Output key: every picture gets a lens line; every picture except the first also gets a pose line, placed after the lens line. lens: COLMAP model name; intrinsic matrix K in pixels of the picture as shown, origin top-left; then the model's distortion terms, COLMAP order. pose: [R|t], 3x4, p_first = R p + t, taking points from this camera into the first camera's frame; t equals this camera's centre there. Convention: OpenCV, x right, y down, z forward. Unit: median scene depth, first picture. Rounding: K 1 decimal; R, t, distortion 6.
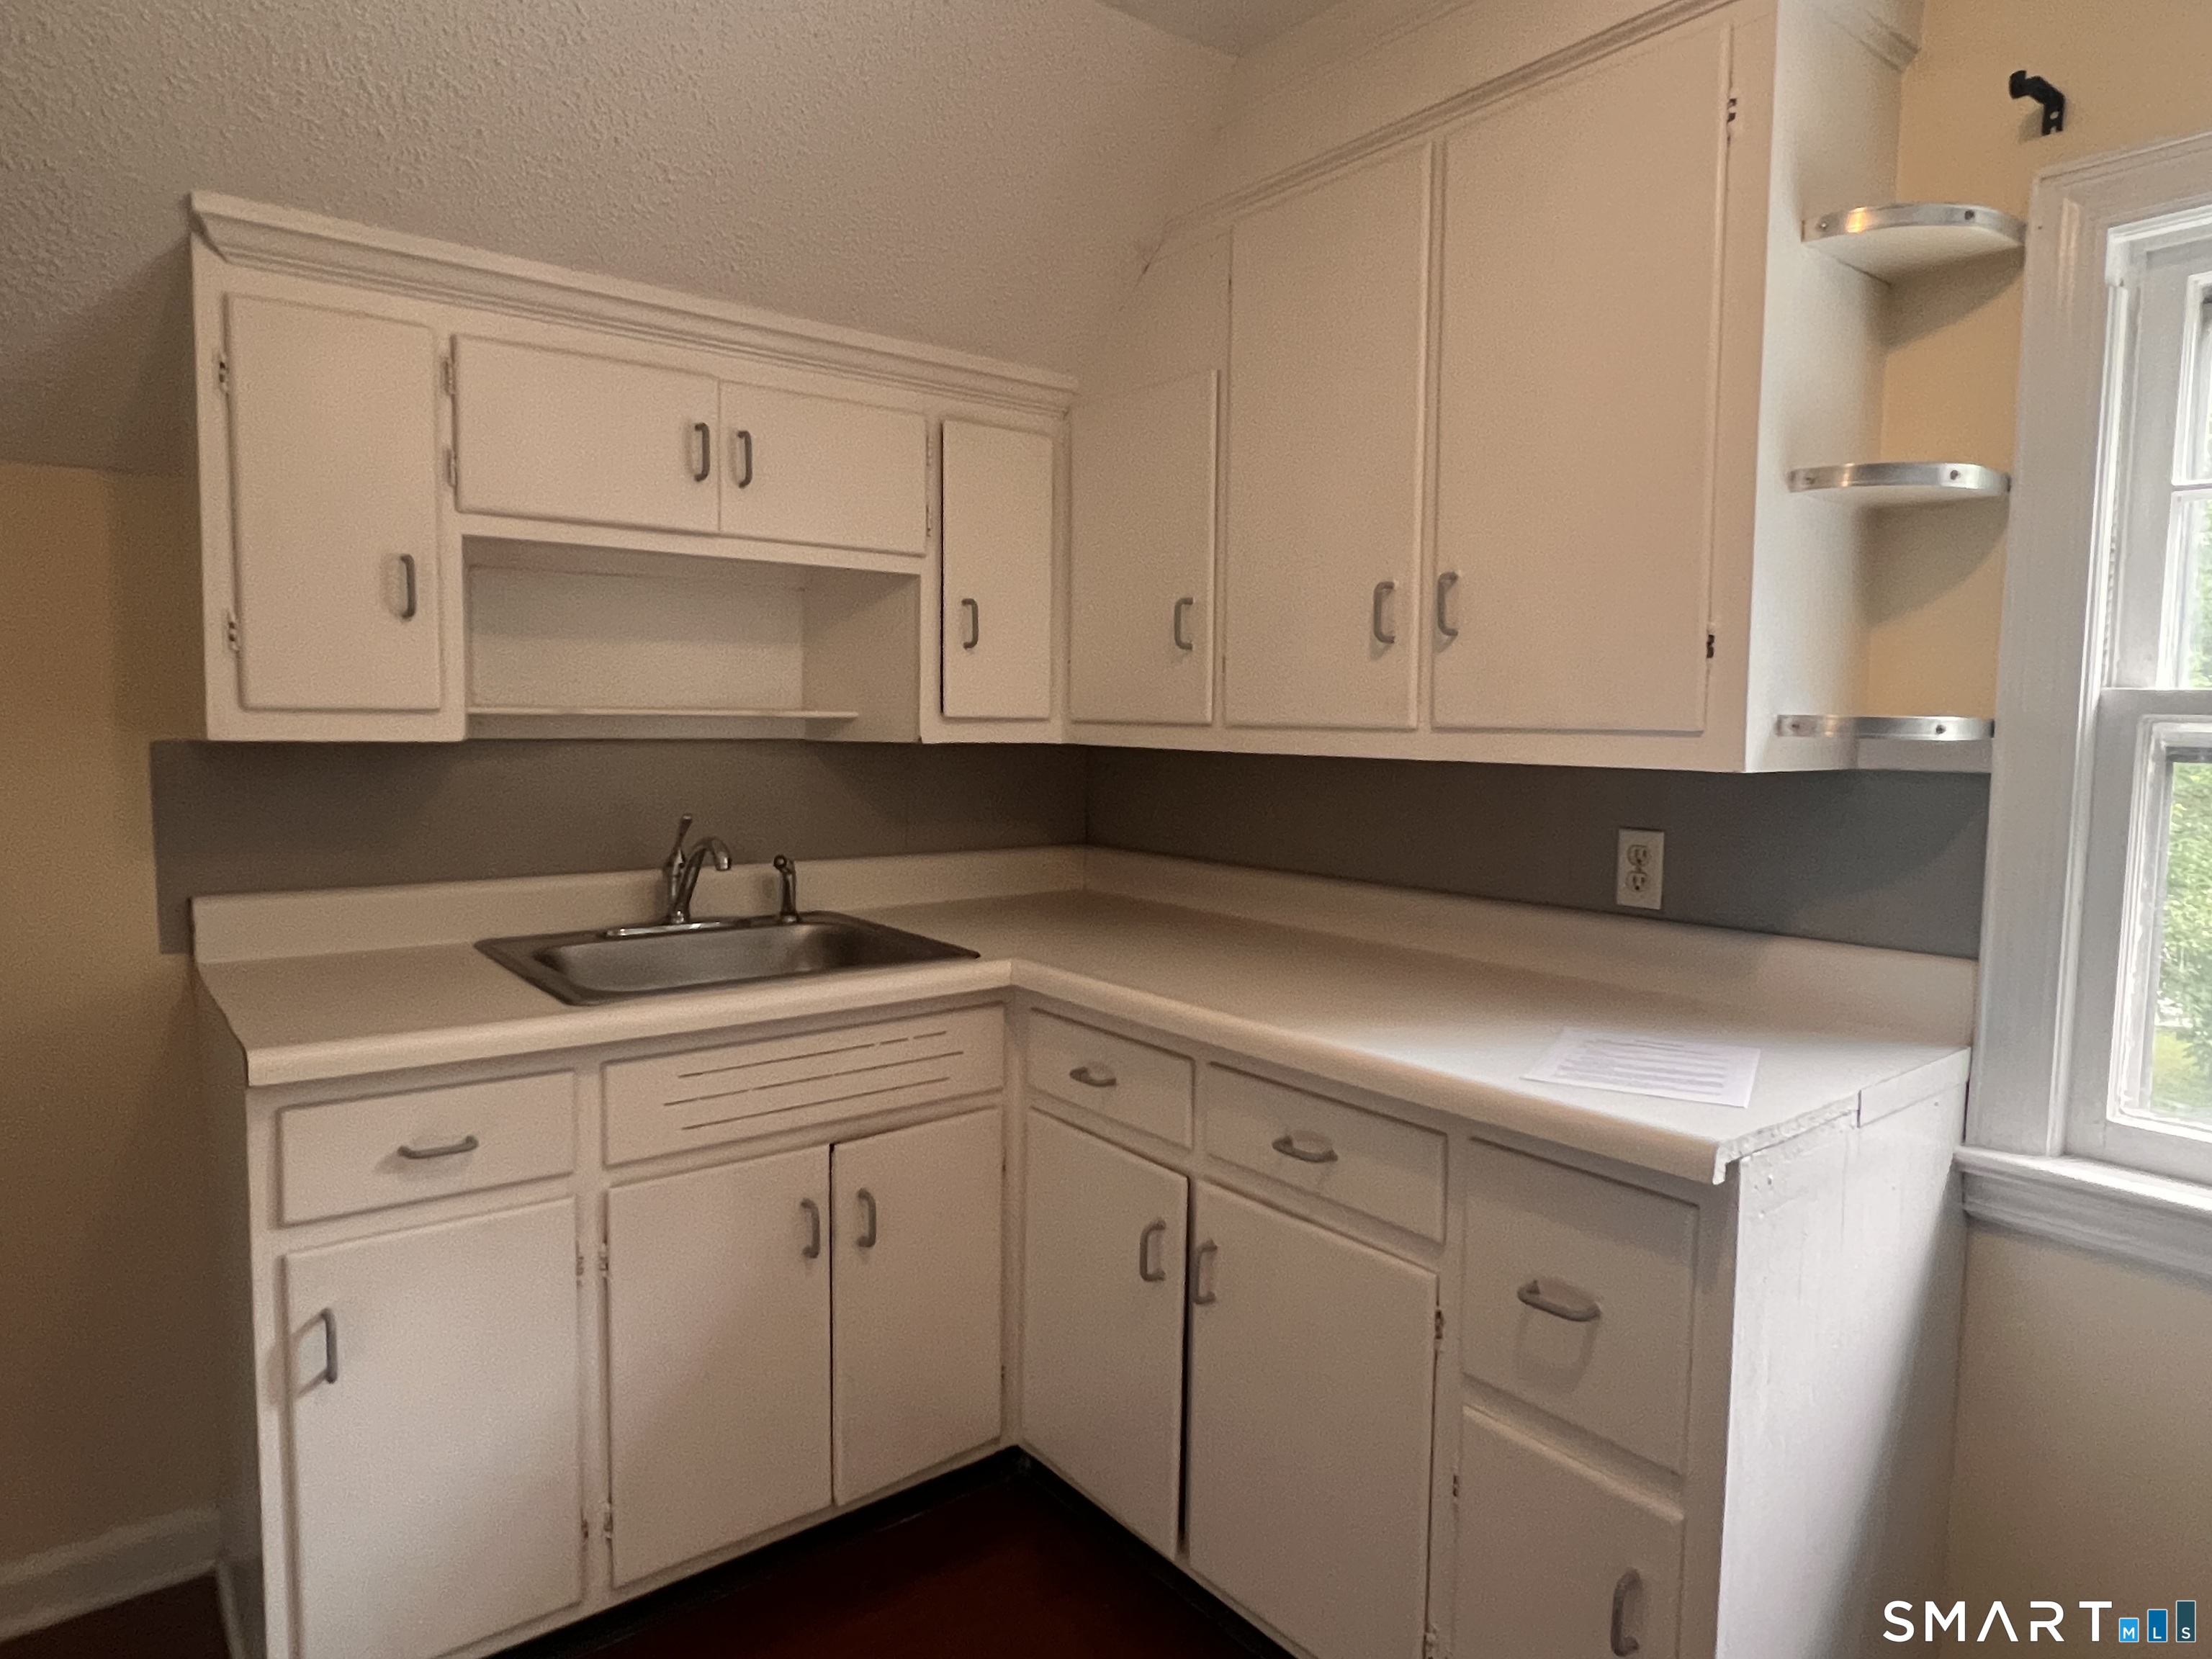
lens RADIAL K [[1334.0, 0, 1105.2], [0, 1334.0, 818.3], [0, 0, 1]] dist [-0.007330, 0.001992]
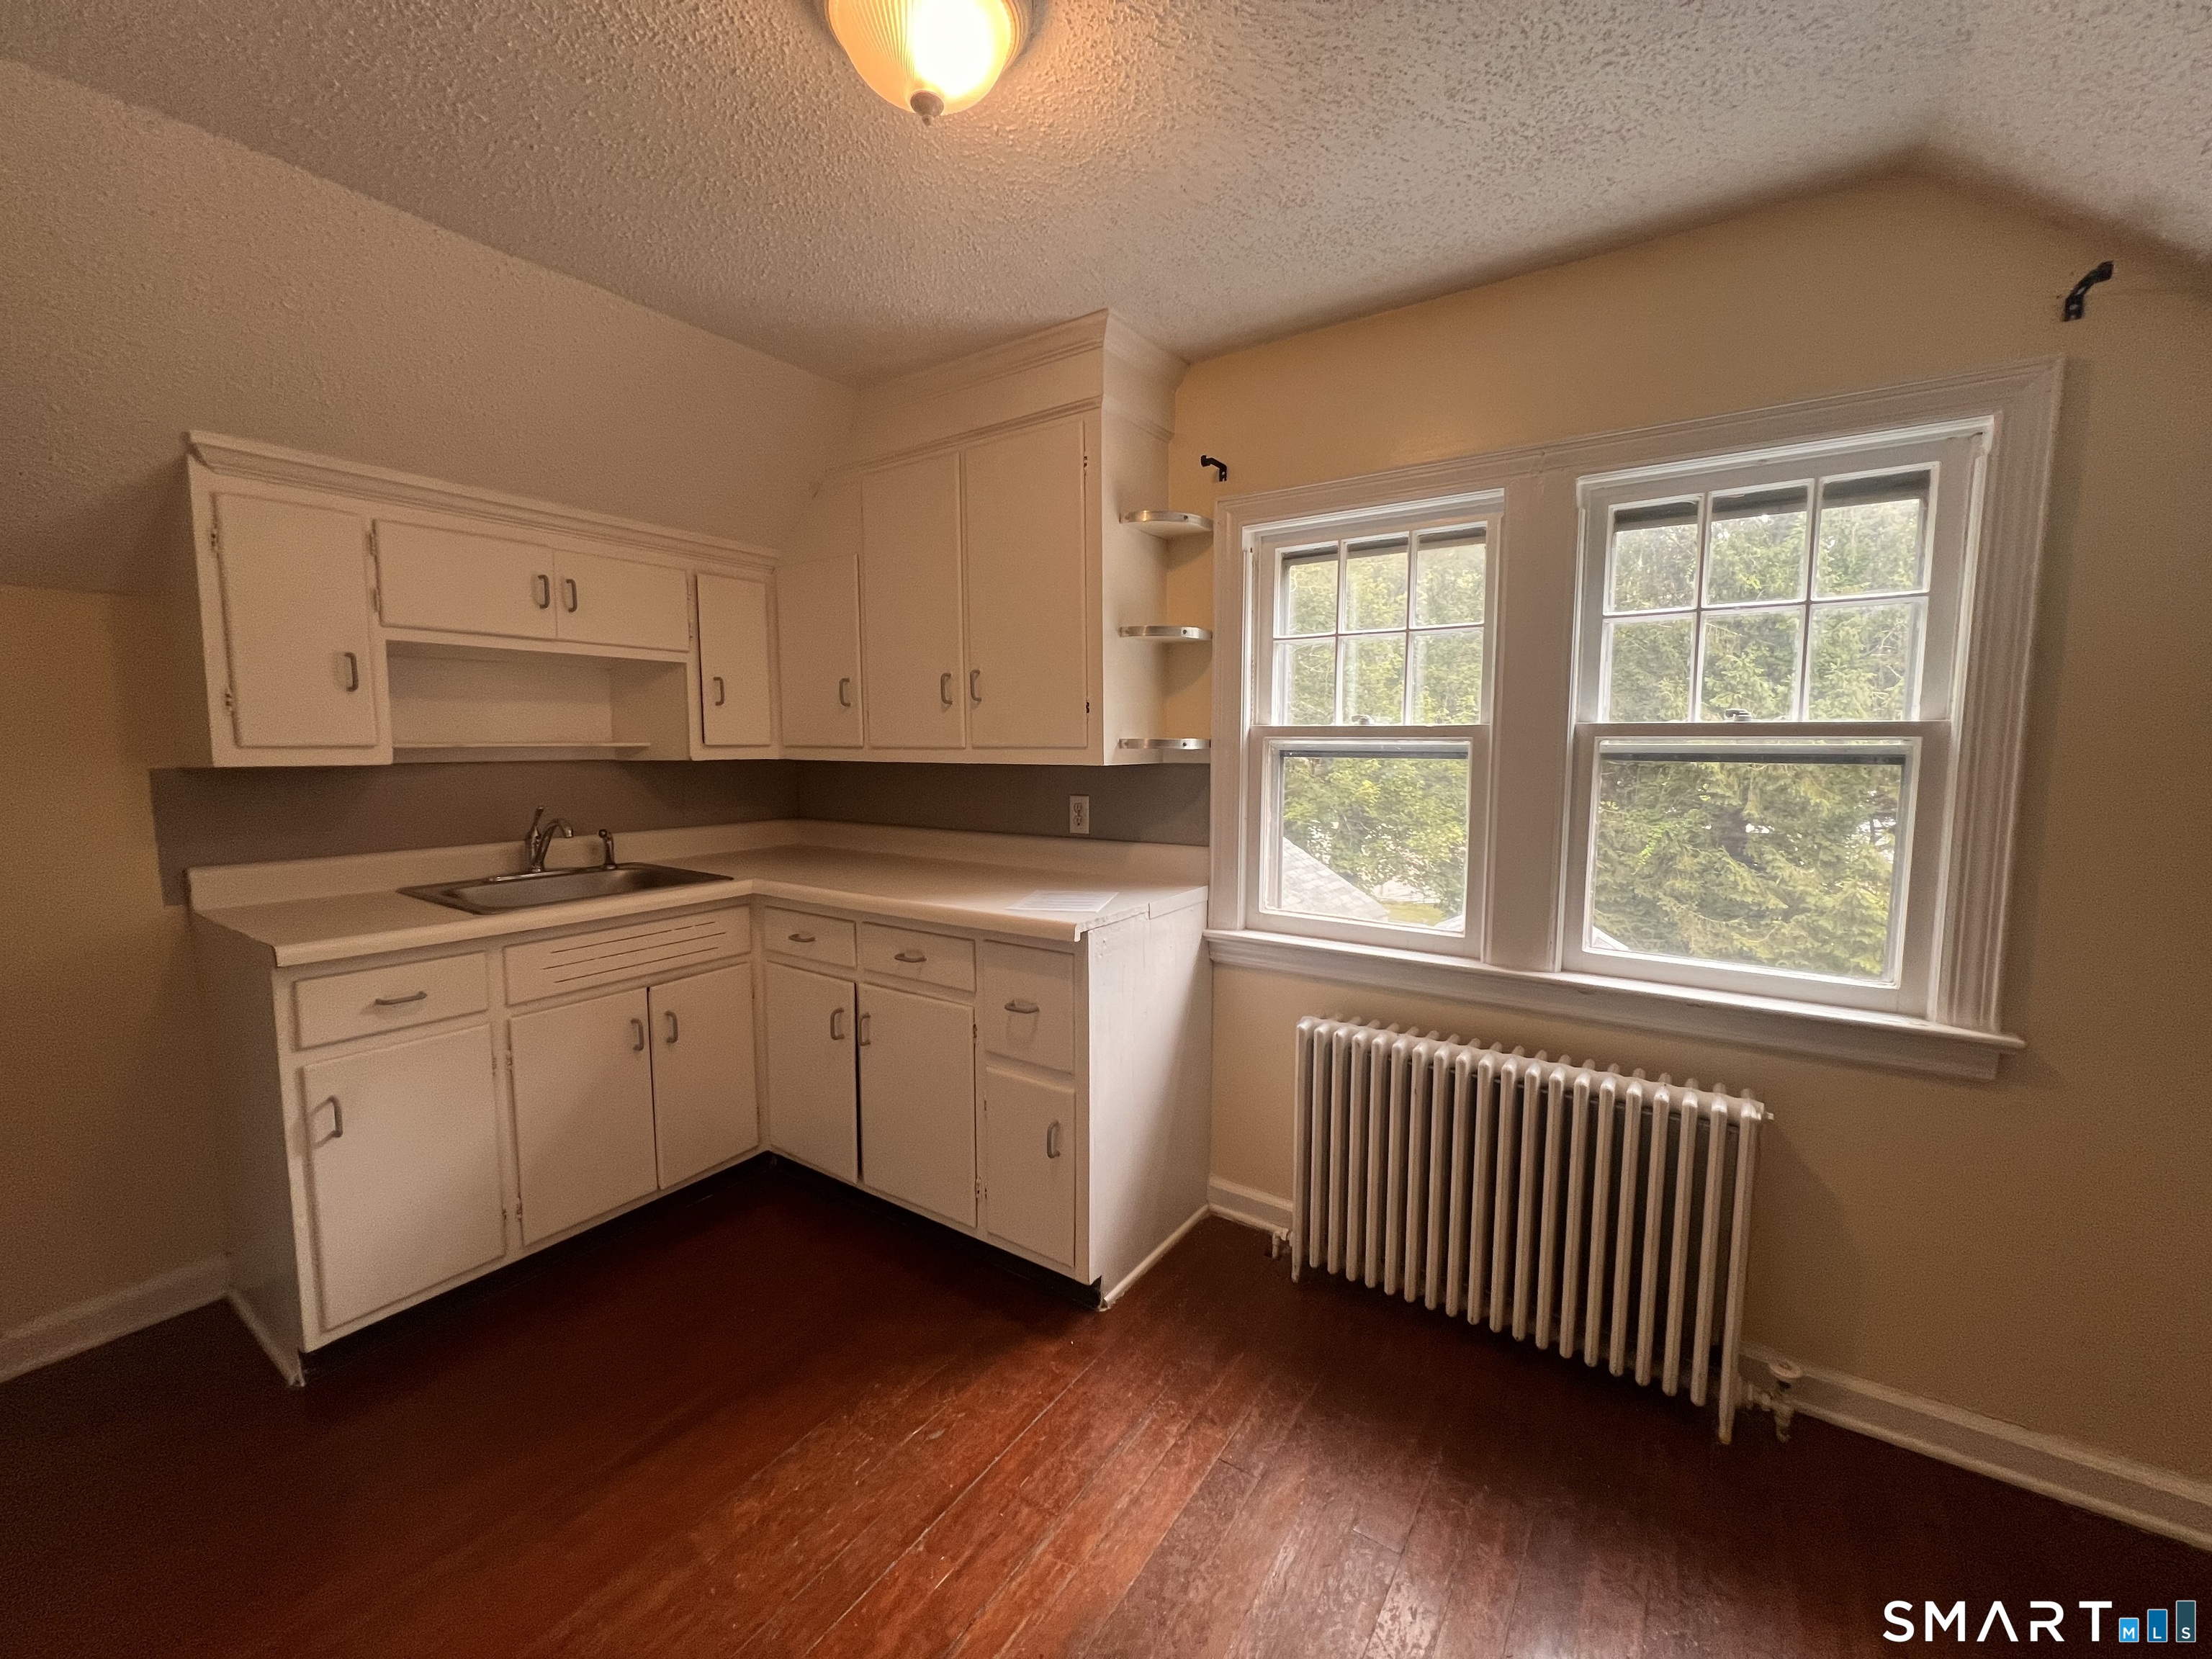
lens RADIAL K [[884.8, 0, 1103.5], [0, 884.8, 823.7], [0, 0, 1]] dist [-0.003952, 0.000681]
pose [[0.953778, -0.041557, 0.297626, 0.036340], [0.036149, 0.999066, 0.023656, 0.023709], [-0.298331, -0.011804, 0.954389, -0.340879]]
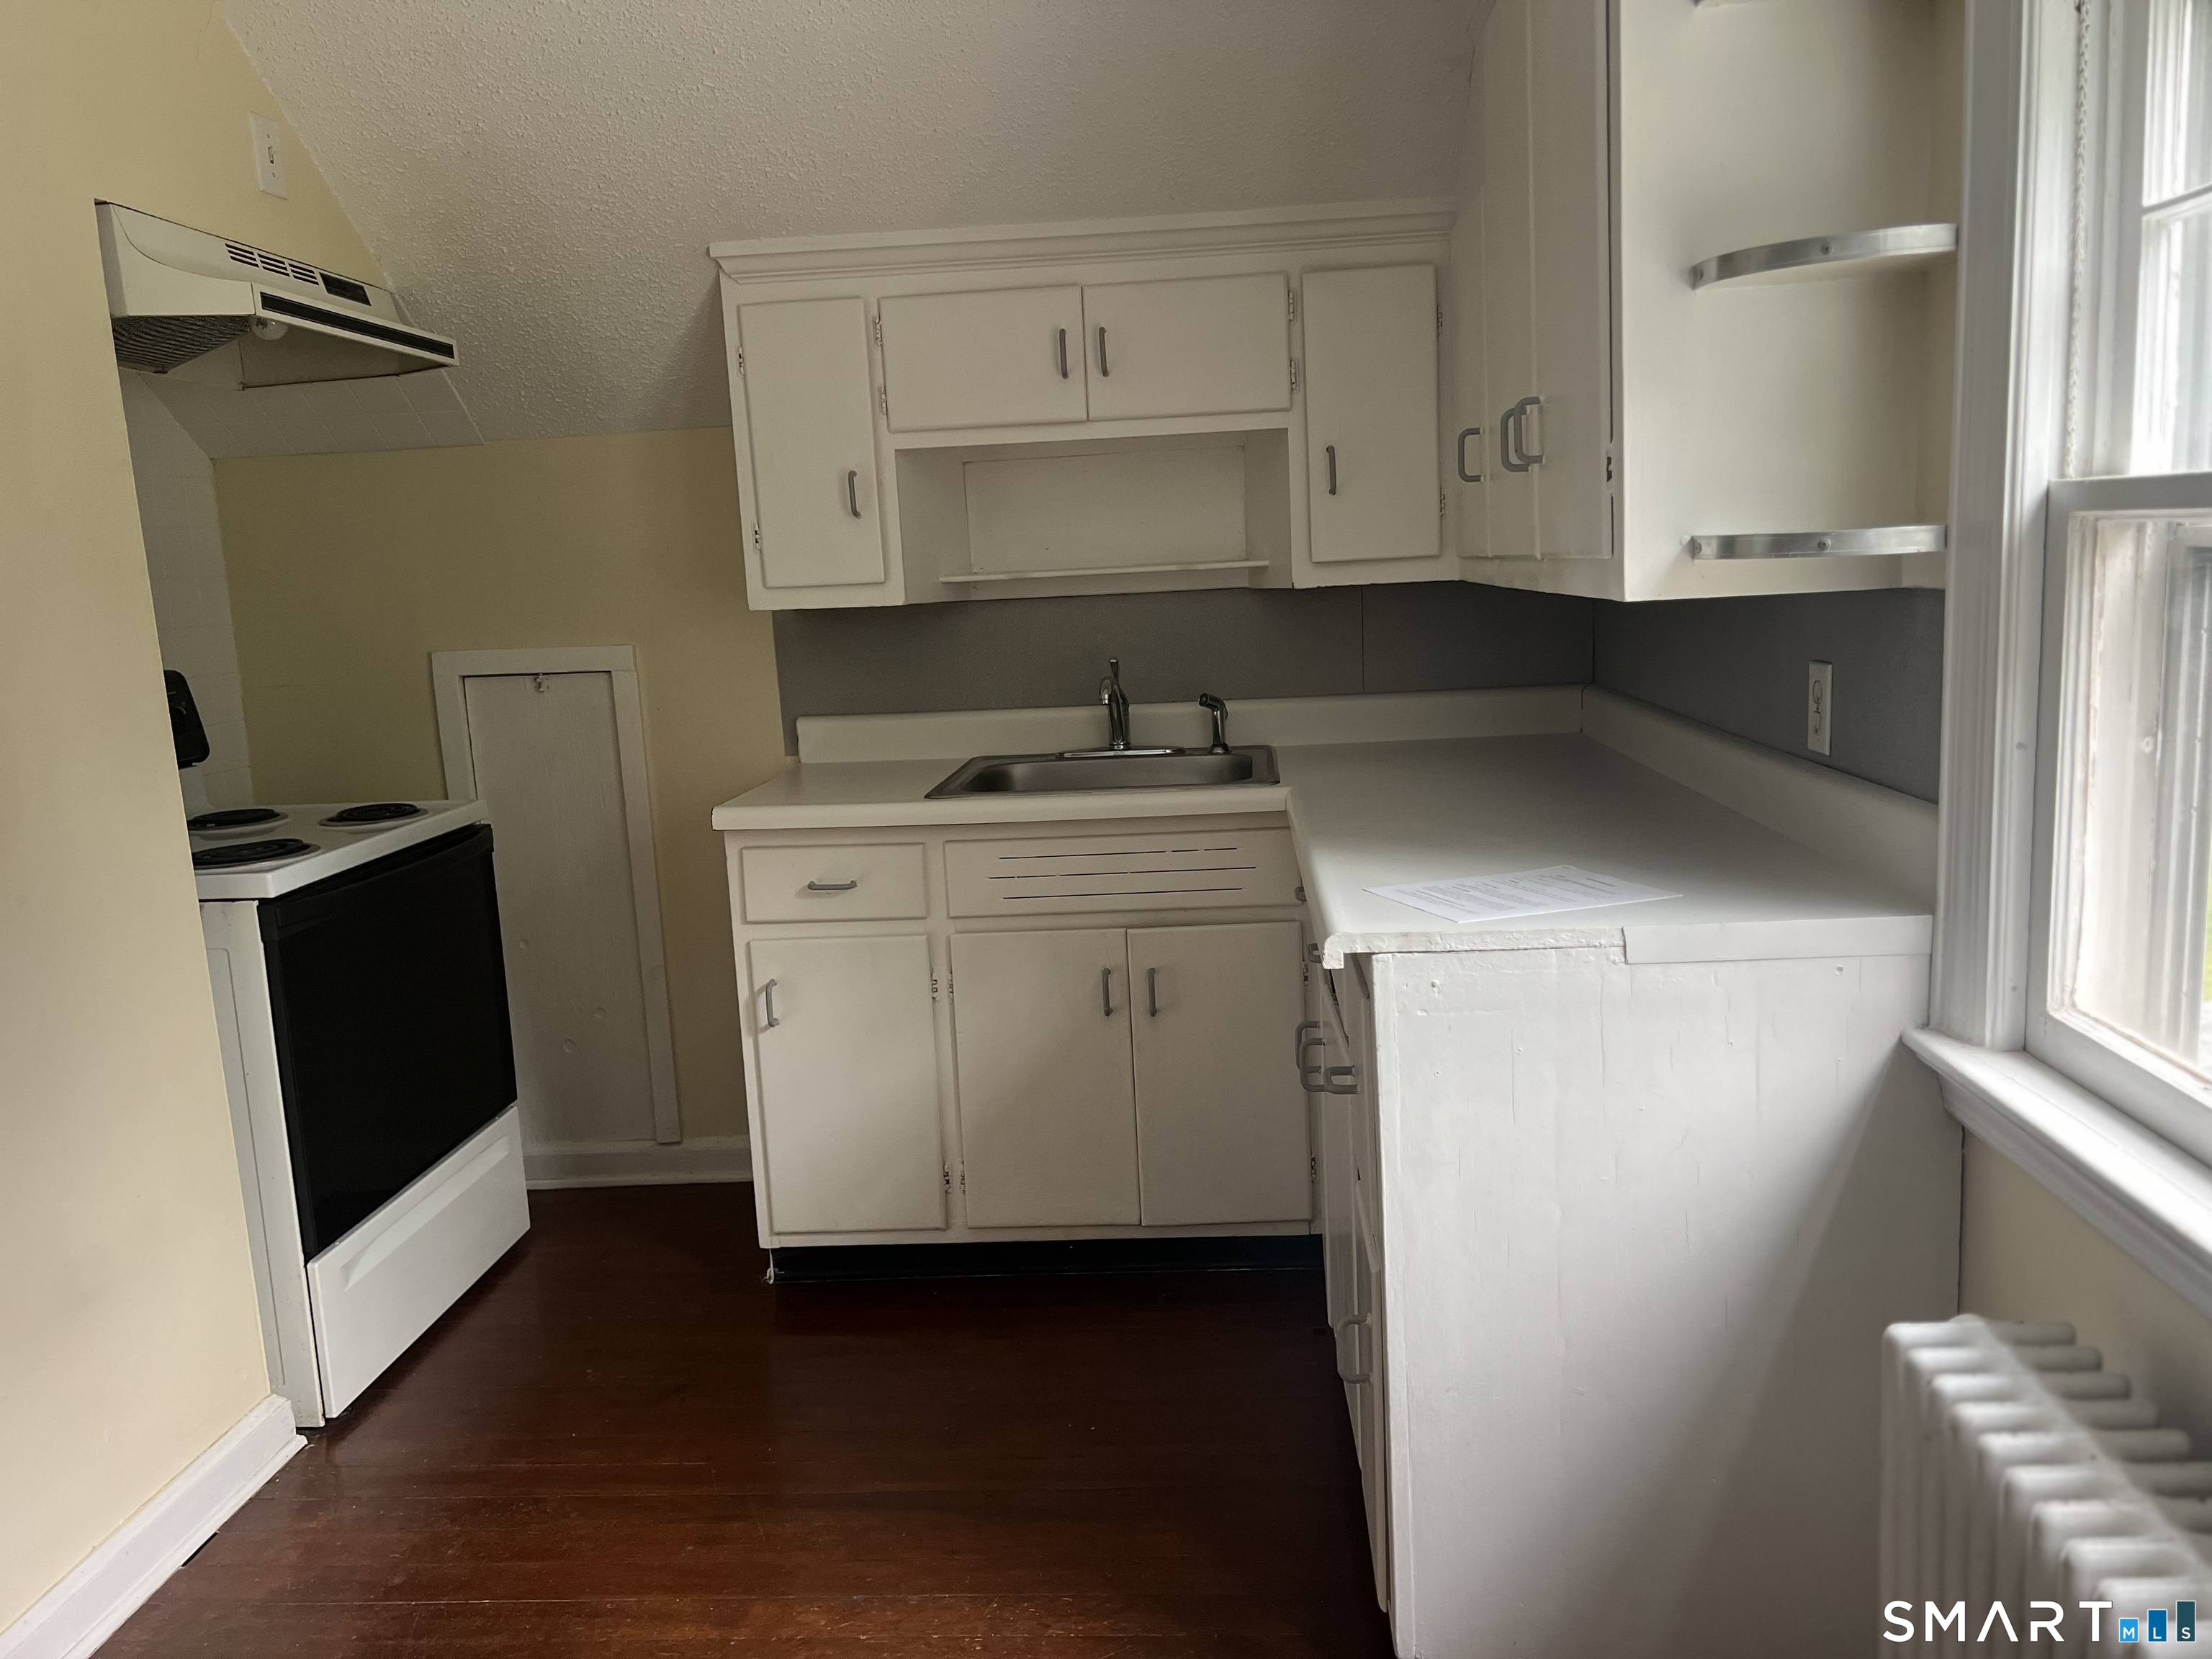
lens RADIAL K [[1660.7, 0, 1112.5], [0, 1660.7, 831.4], [0, 0, 1]] dist [0.049521, -0.051988]
pose [[0.736059, 0.061259, -0.674140, 0.893937], [0.006453, 0.995217, 0.097480, 0.009490], [0.676886, -0.076101, 0.732143, -0.122346]]
